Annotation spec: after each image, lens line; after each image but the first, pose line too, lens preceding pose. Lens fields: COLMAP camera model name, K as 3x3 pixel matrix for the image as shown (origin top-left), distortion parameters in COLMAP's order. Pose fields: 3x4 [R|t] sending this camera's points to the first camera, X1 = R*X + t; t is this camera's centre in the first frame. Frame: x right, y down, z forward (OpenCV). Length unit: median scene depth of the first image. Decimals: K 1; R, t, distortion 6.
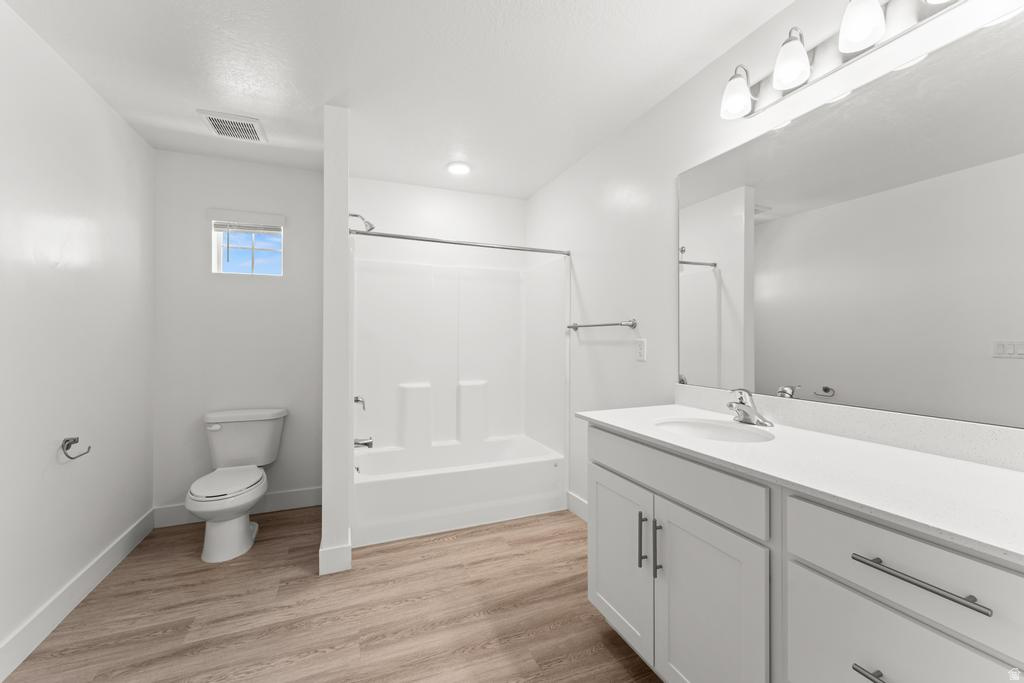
lens RADIAL K [[413.8, 0, 508.2], [0, 413.8, 334.0], [0, 0, 1]] dist [-0.000777, -0.000054]
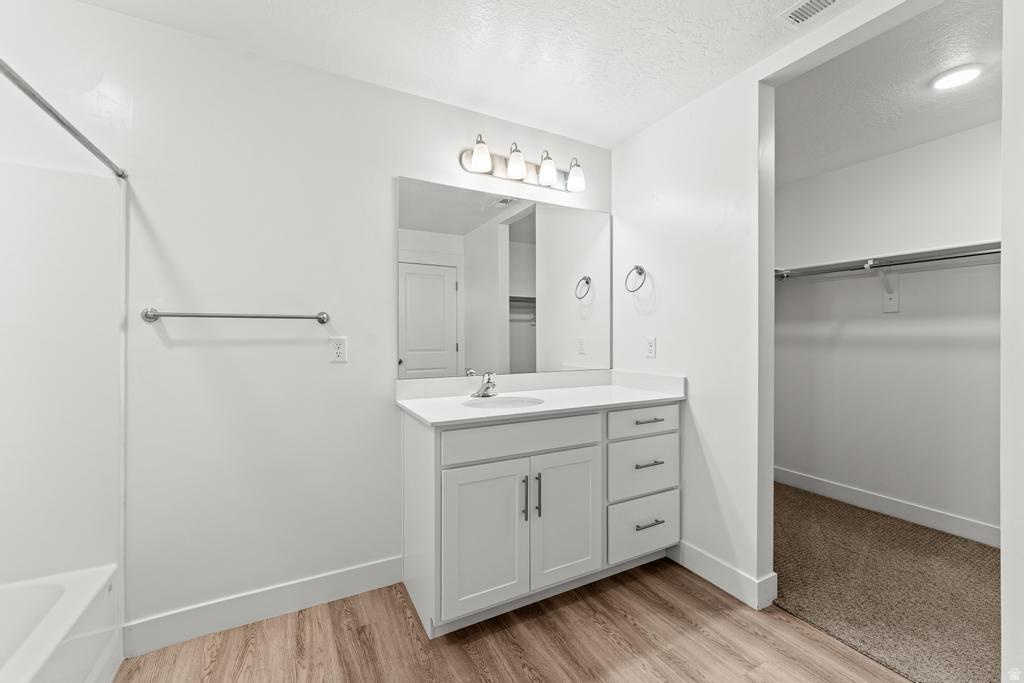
lens RADIAL K [[413.8, 0, 510.1], [0, 413.8, 345.4], [0, 0, 1]] dist [-0.000777, -0.000054]
pose [[-0.105050, -0.012627, 0.994387, -0.724753], [-0.003058, 0.999919, 0.012374, 0.024494], [-0.994462, -0.001741, -0.105080, 0.962240]]
